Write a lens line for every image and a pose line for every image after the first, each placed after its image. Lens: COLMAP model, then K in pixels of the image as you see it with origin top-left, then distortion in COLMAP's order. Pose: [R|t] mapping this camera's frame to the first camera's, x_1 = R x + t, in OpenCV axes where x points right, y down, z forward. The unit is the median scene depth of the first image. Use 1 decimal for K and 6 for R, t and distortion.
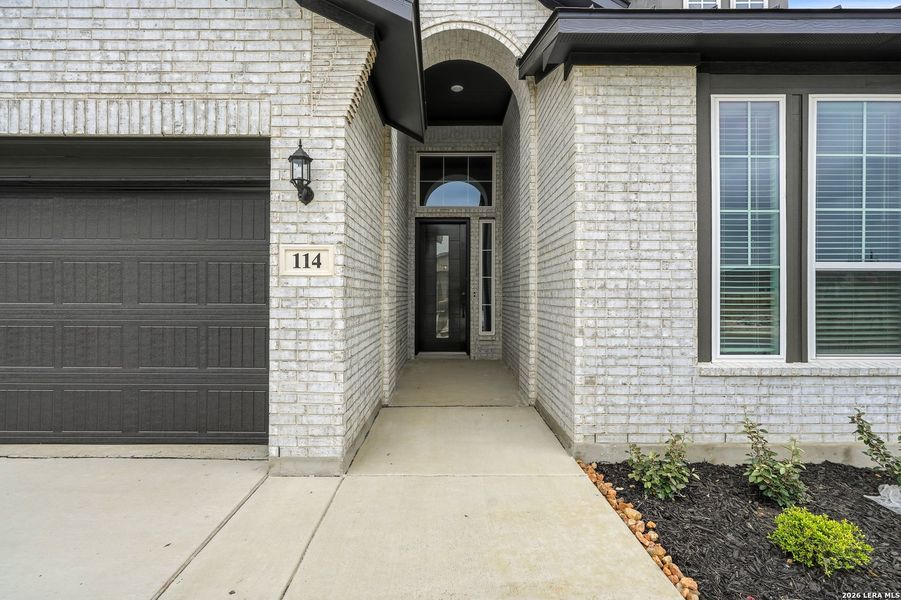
lens RADIAL K [[422.6, 0, 453.0], [0, 422.6, 291.7], [0, 0, 1]] dist [-0.008203, 0.004720]
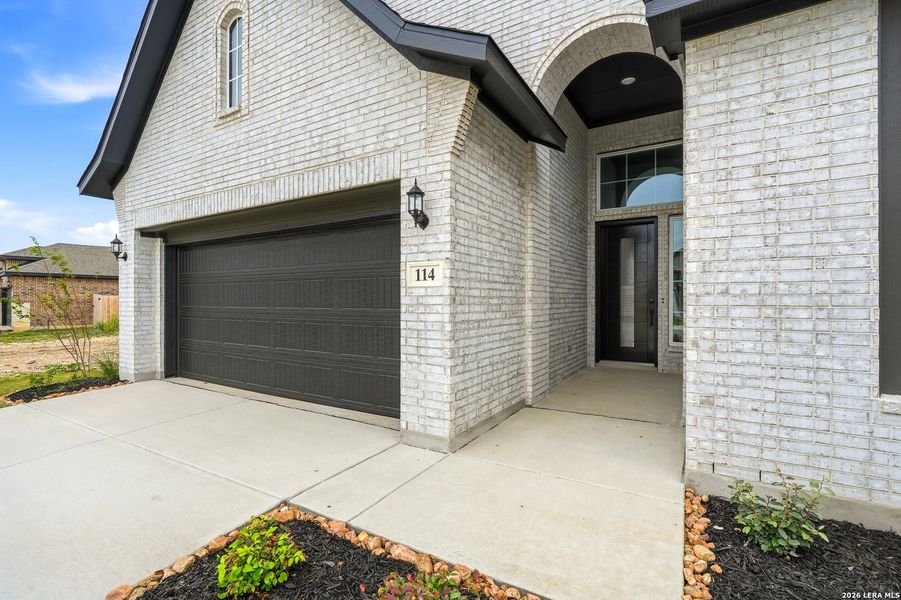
lens RADIAL K [[414.3, 0, 438.9], [0, 414.3, 299.3], [0, 0, 1]] dist [-0.004913, 0.002698]
pose [[0.851984, -0.004729, -0.523547, 0.301831], [0.006509, 0.999978, 0.001560, -0.002430], [0.523528, -0.004737, 0.851995, -0.011221]]
